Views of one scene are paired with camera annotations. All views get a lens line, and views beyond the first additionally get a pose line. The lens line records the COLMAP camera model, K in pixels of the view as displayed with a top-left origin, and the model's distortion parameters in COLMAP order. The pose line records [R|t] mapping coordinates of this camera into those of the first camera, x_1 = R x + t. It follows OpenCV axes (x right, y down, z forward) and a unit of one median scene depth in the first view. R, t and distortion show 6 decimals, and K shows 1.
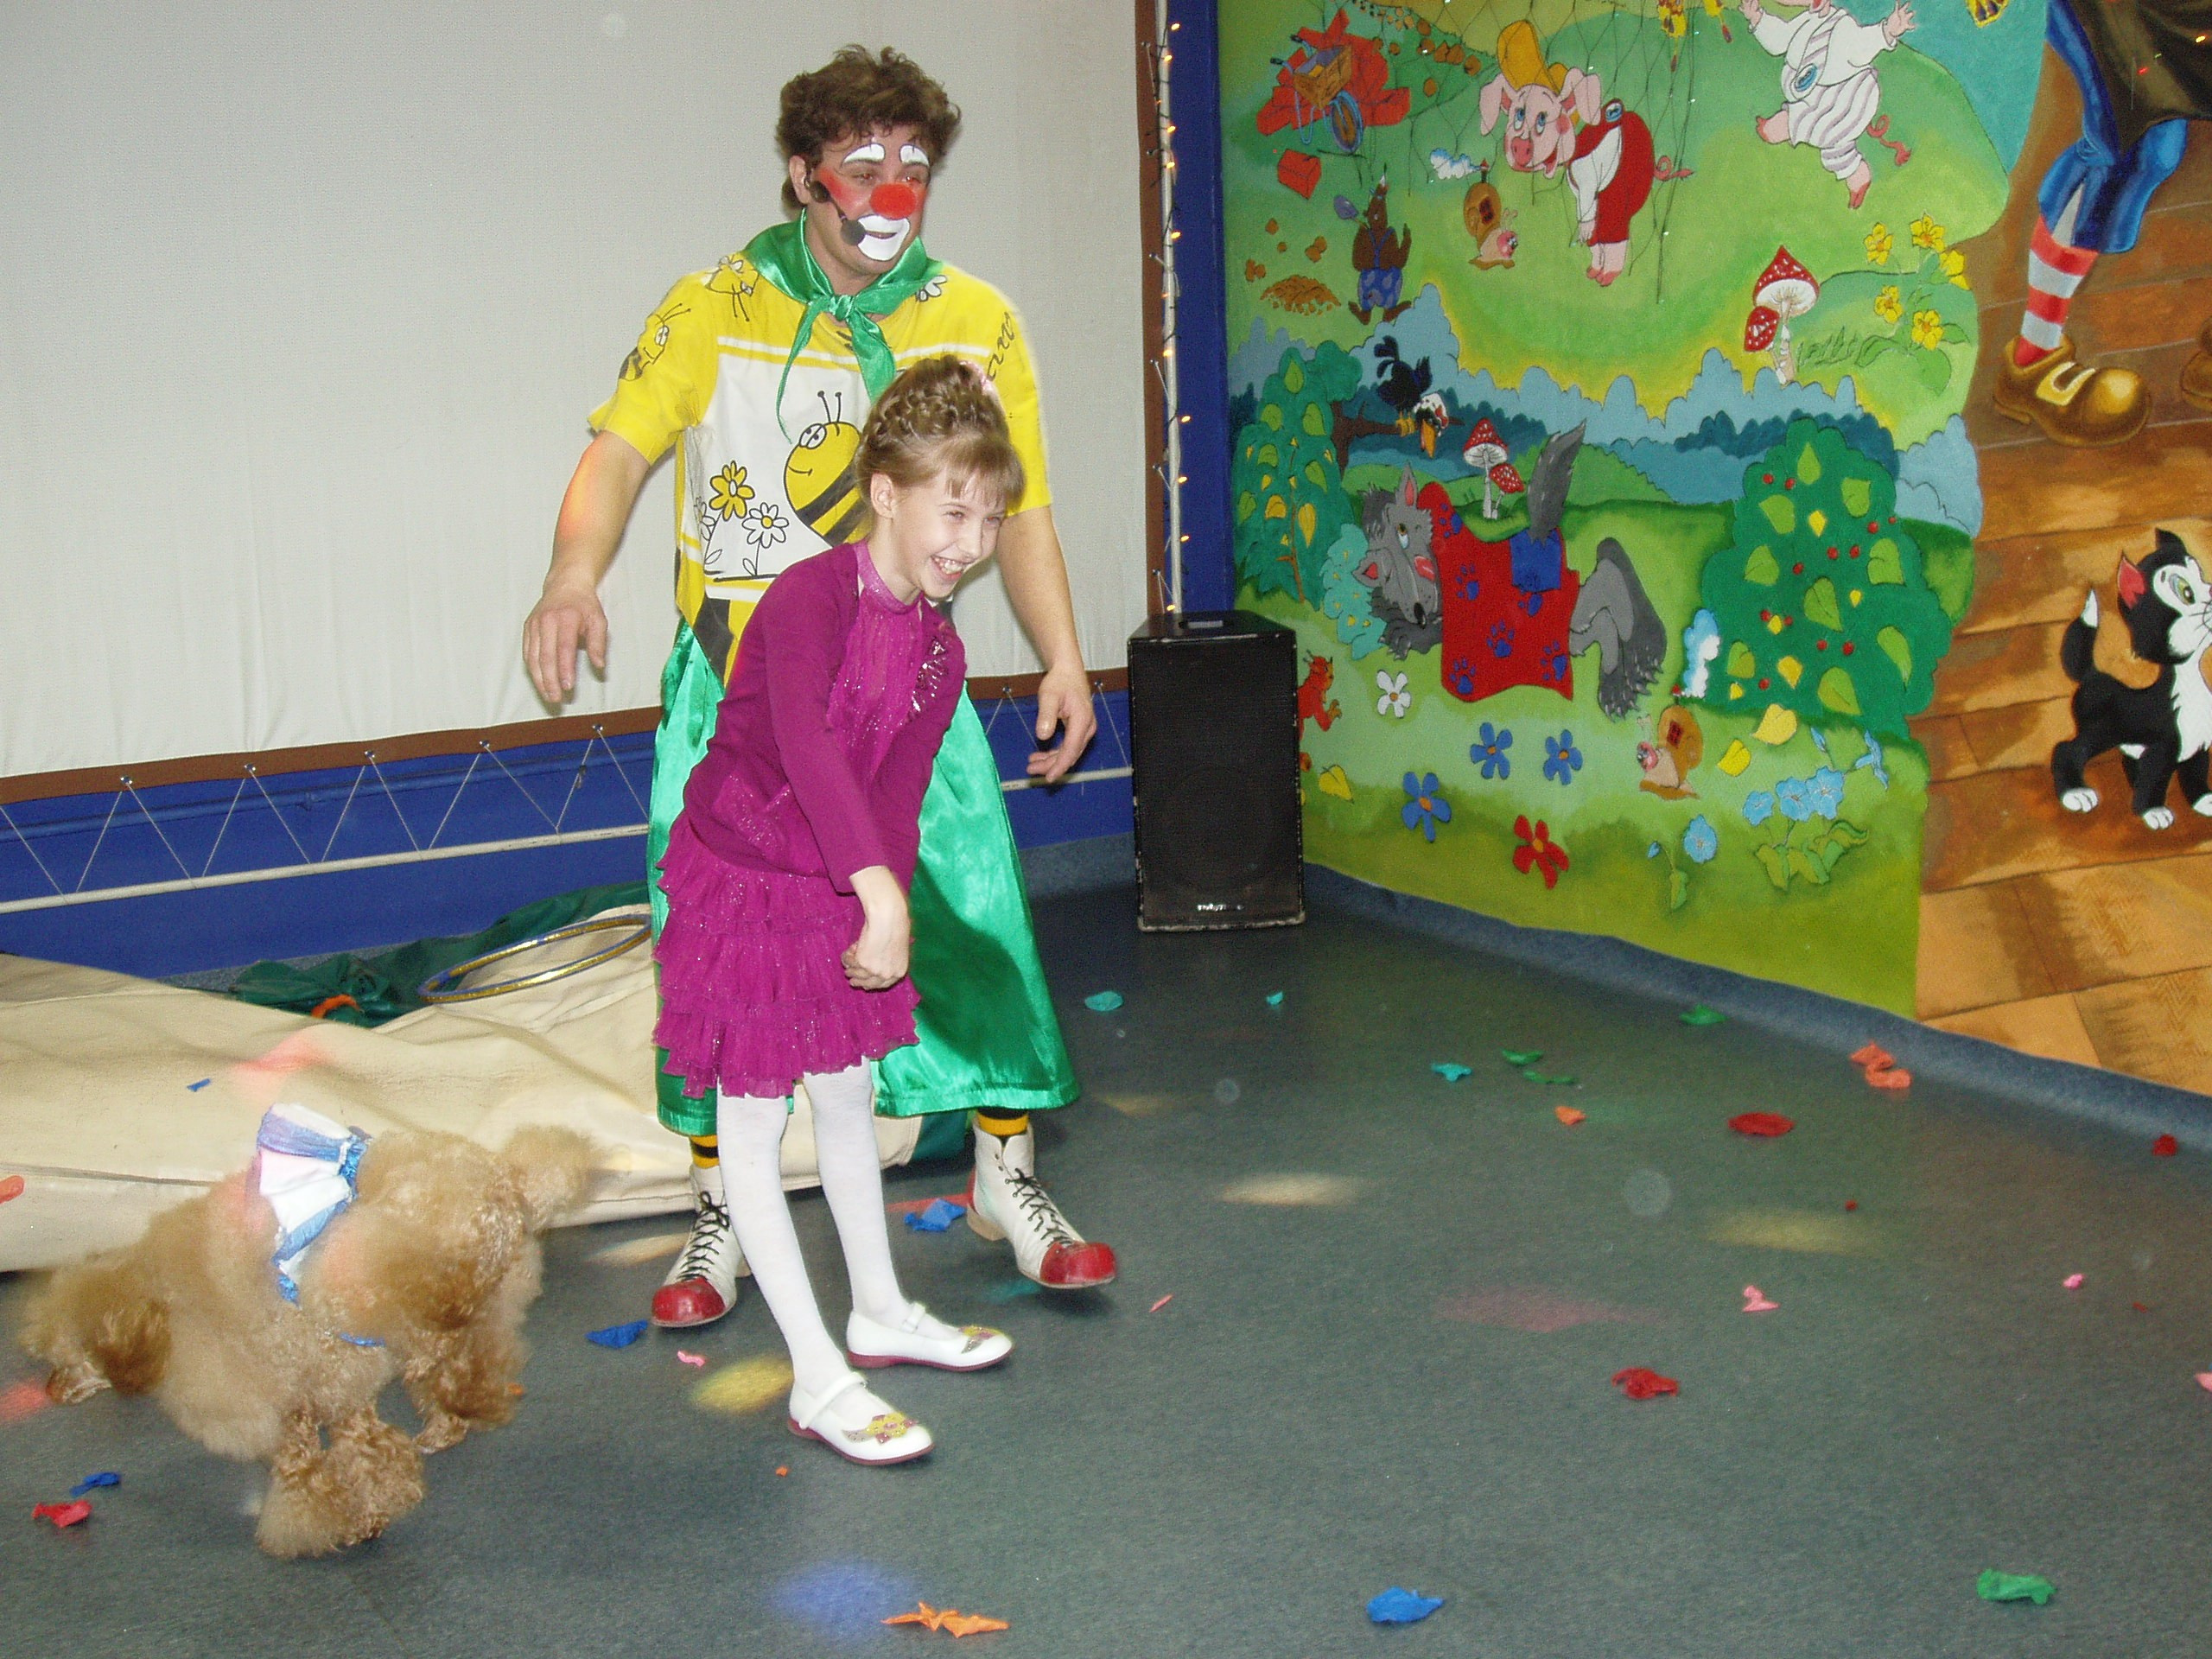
lens RADIAL K [[2810.4, 0, 1102.4], [0, 2810.4, 819.0], [0, 0, 1]] dist [-0.122763, 0.000000]
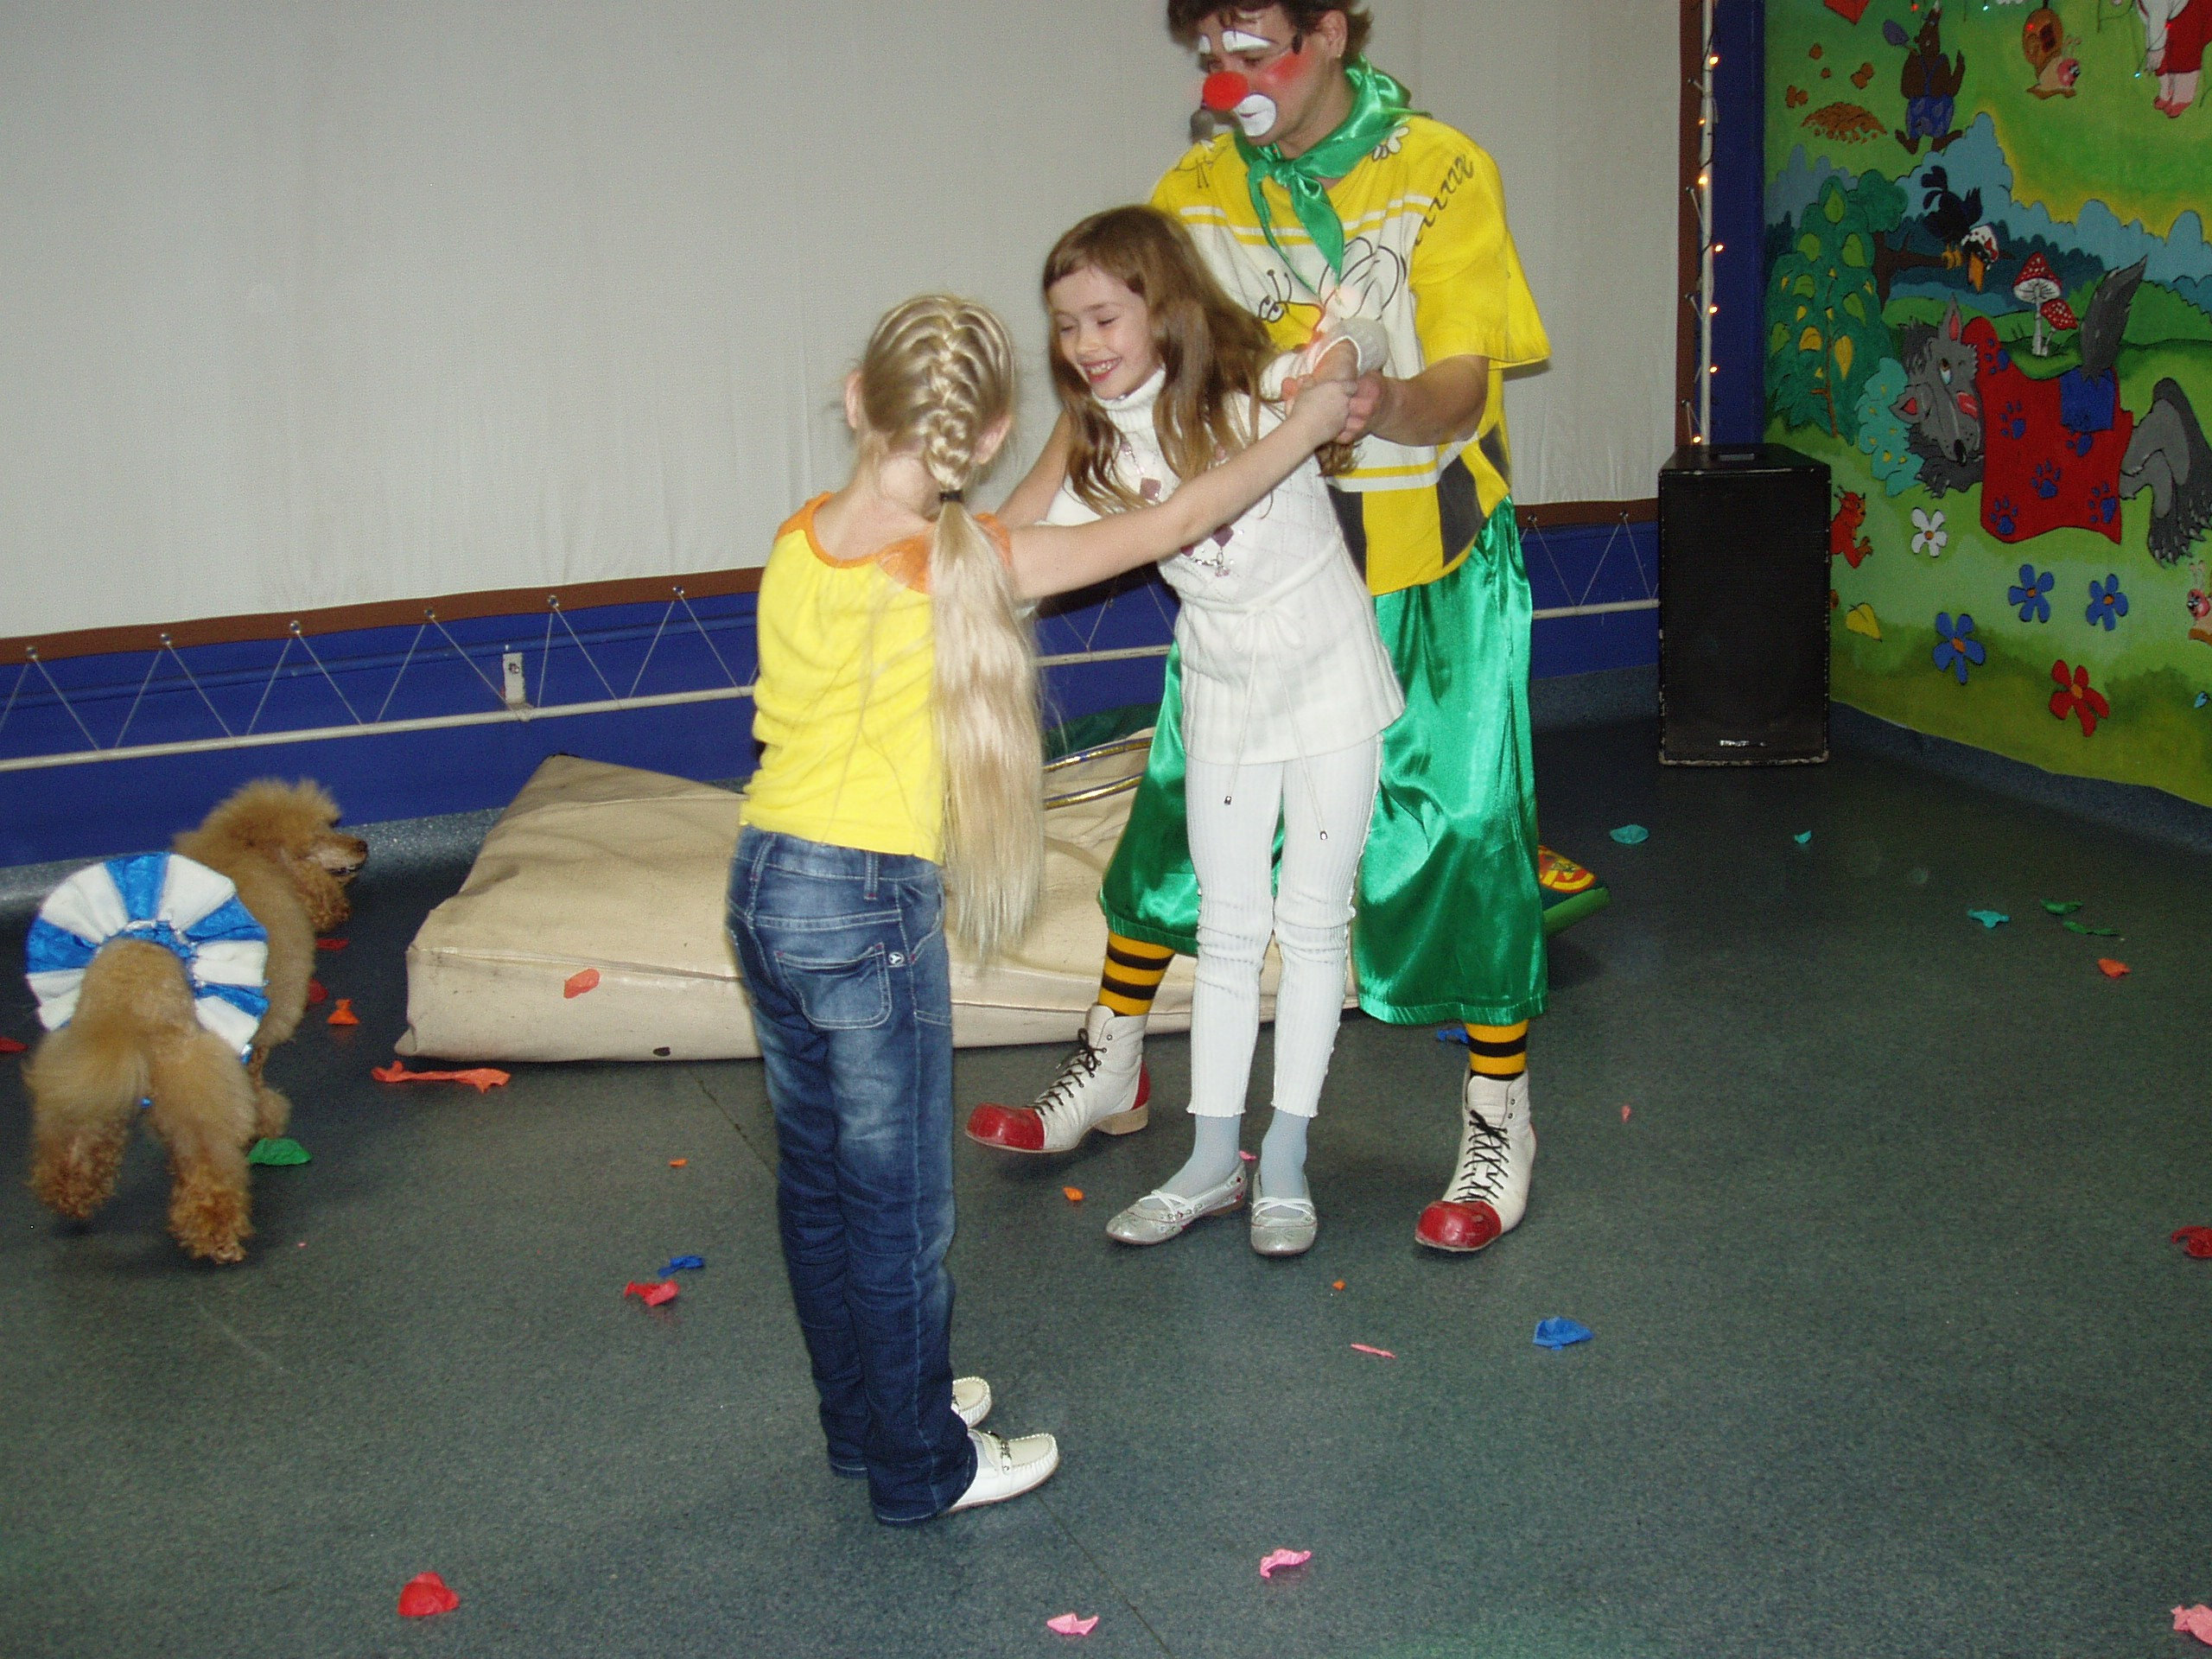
lens RADIAL K [[2810.4, 0, 1099.0], [0, 2810.4, 807.3], [0, 0, 1]] dist [-0.122763, 0.000000]
pose [[0.986704, 0.034019, -0.158925, -0.032230], [-0.024487, 0.997803, 0.061558, -0.001609], [0.160670, -0.056848, 0.985370, -0.011713]]
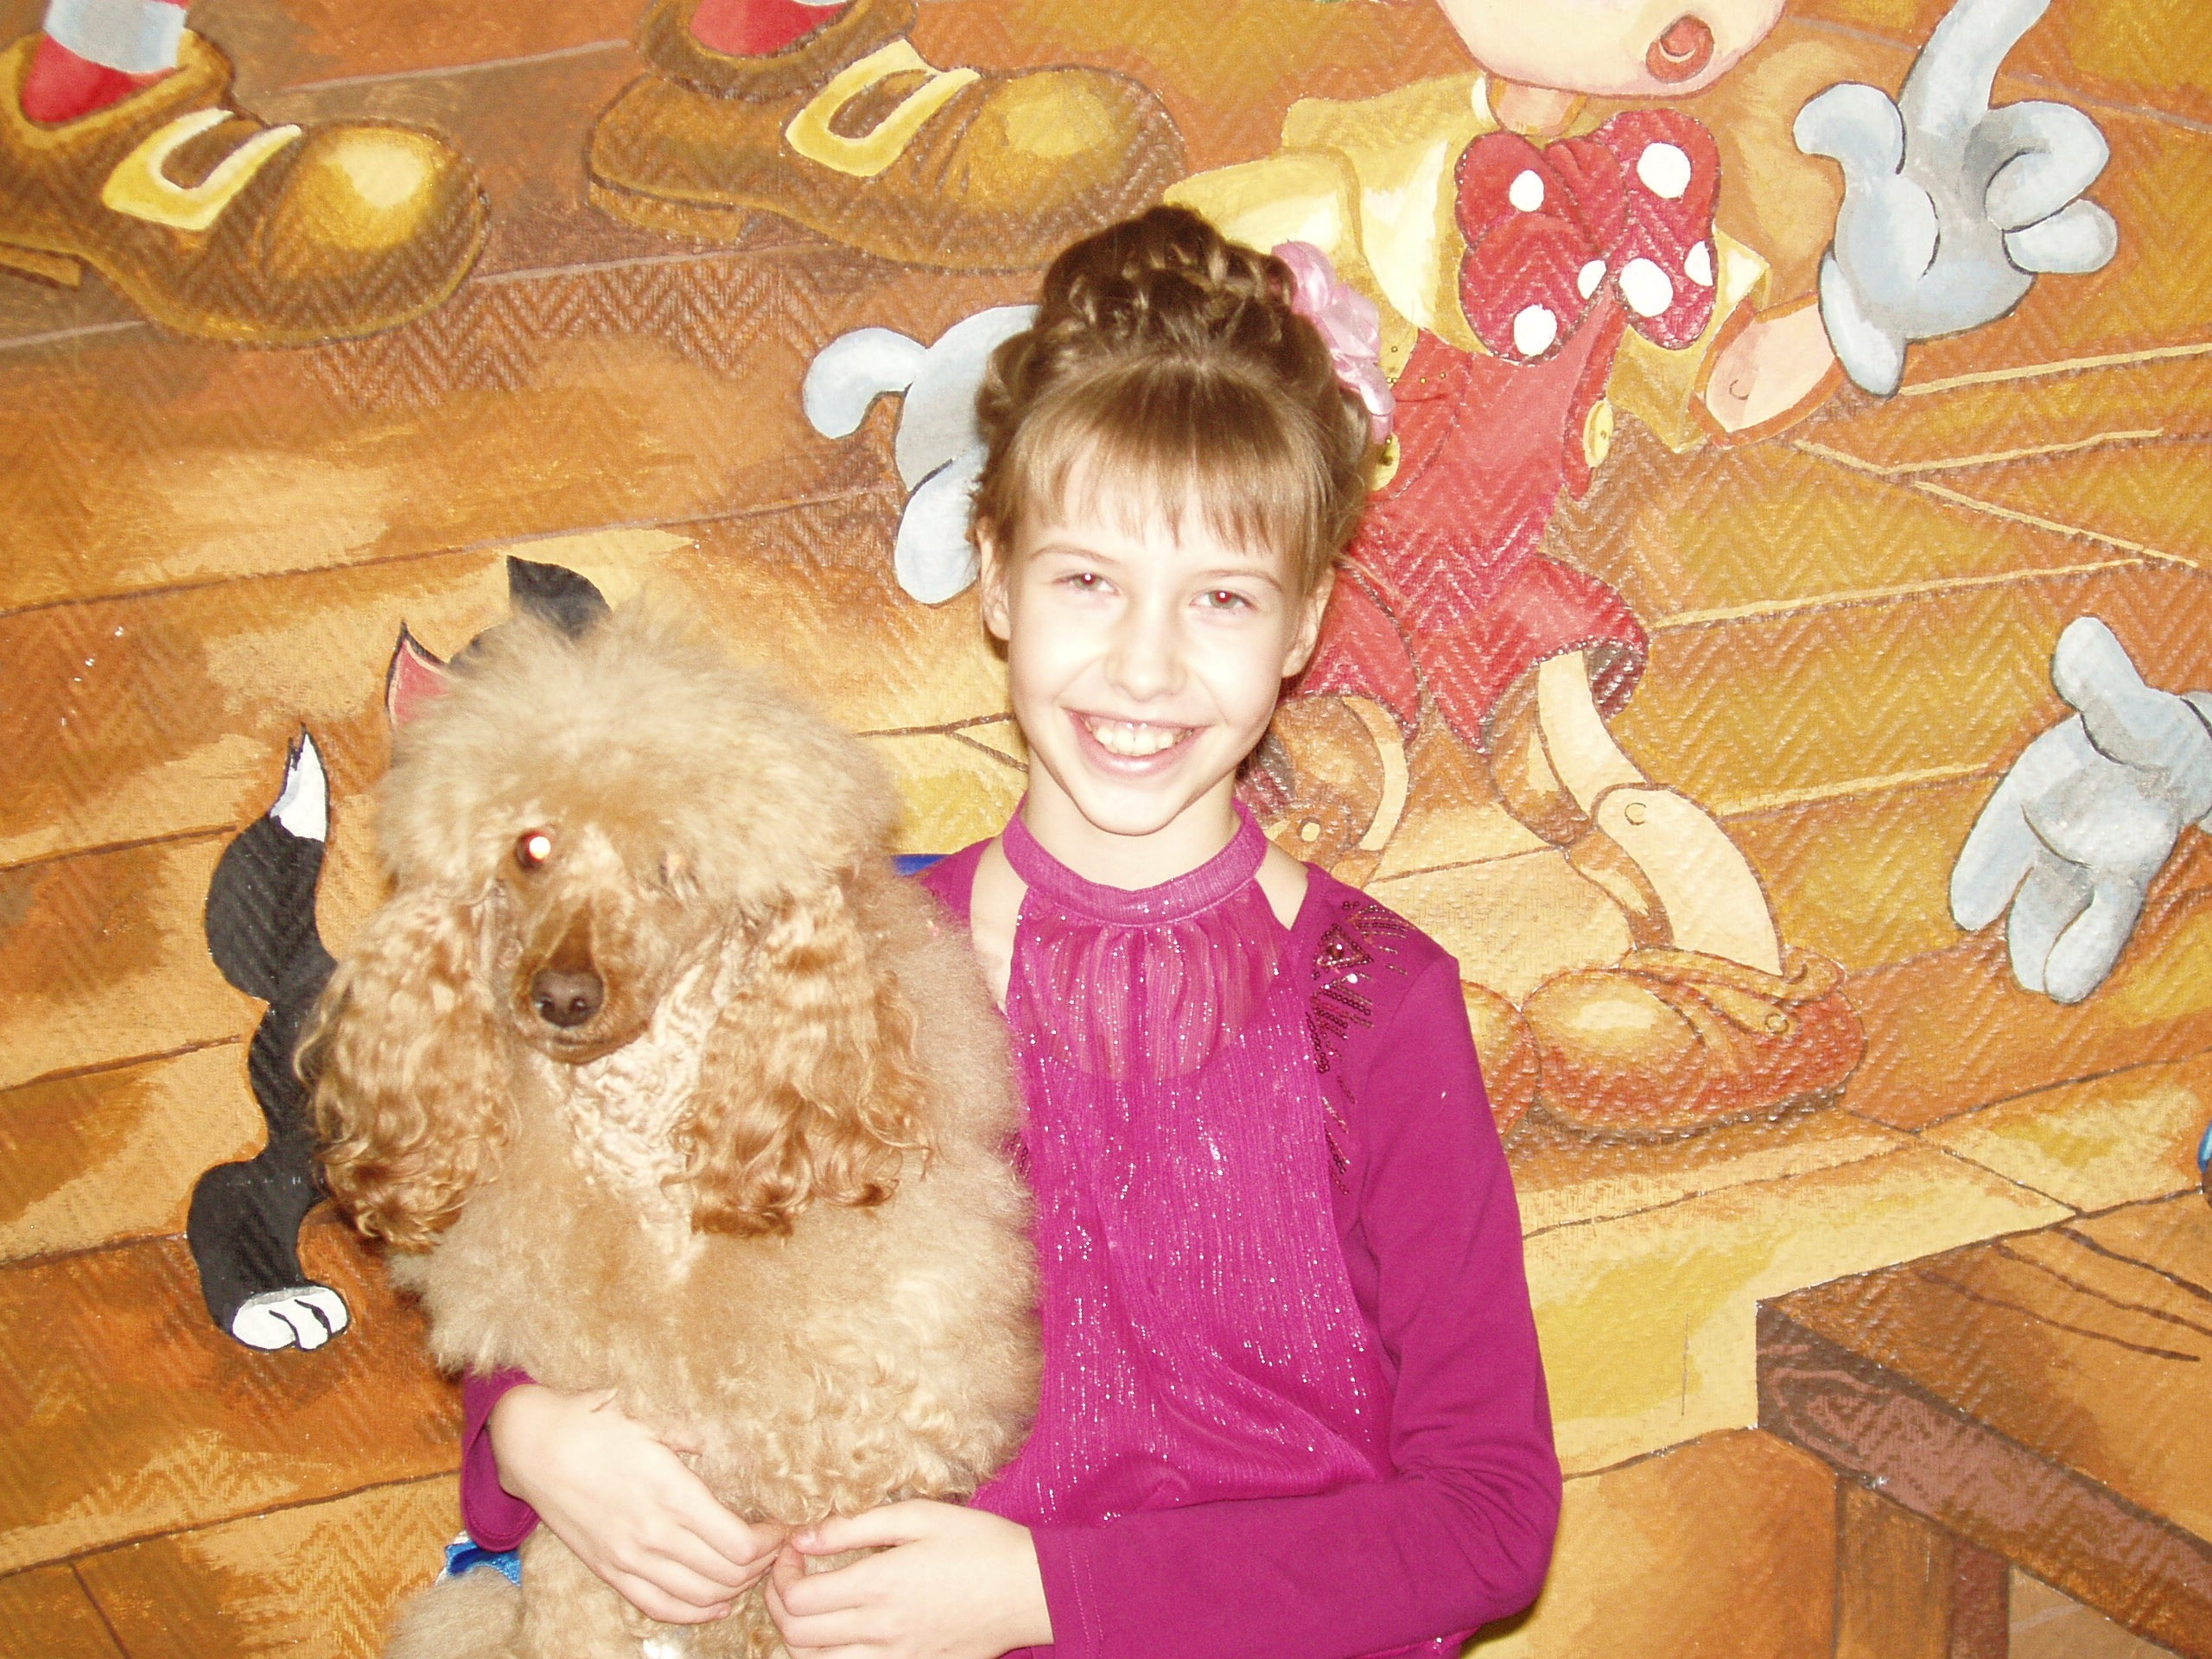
lens RADIAL K [[3730.5, 0, 1089.4], [0, 3730.5, 843.5], [0, 0, 1]] dist [-0.081894, 0.000000]
pose [[0.585446, -0.042260, 0.809609, 0.021471], [0.116380, 0.992678, -0.032342, -0.038722], [-0.802315, 0.113157, 0.586077, 0.589306]]
